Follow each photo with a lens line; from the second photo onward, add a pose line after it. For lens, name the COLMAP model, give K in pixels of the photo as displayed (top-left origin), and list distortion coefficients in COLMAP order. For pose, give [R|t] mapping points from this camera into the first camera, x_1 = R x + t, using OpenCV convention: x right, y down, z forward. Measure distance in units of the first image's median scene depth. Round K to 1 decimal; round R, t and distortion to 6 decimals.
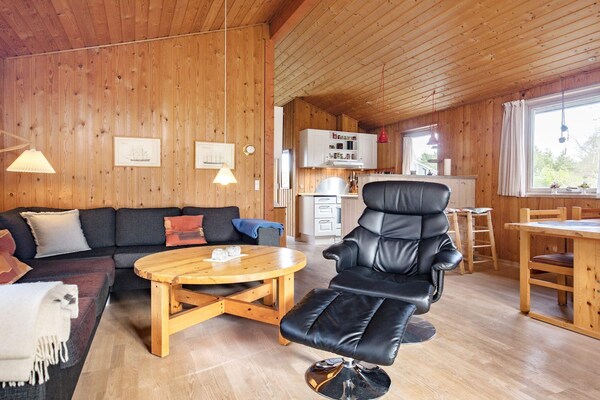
lens RADIAL K [[395.4, 0, 299.0], [0, 395.4, 189.1], [0, 0, 1]] dist [-0.007014, -0.002472]
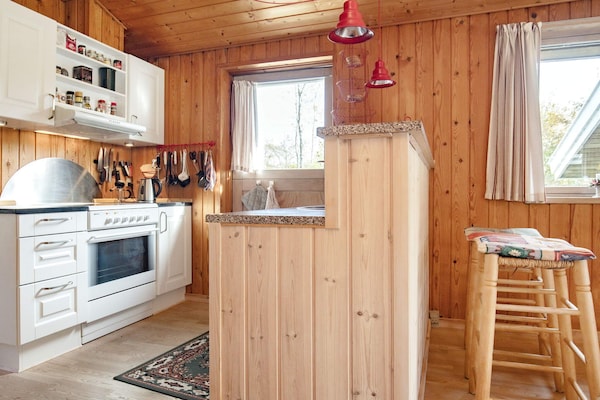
lens RADIAL K [[395.4, 0, 299.0], [0, 395.4, 189.1], [0, 0, 1]] dist [-0.007014, -0.002472]
pose [[0.665967, -0.002354, 0.745978, -0.039282], [0.004104, 0.999991, -0.000508, 0.000984], [-0.745970, 0.003400, 0.665970, 0.601701]]
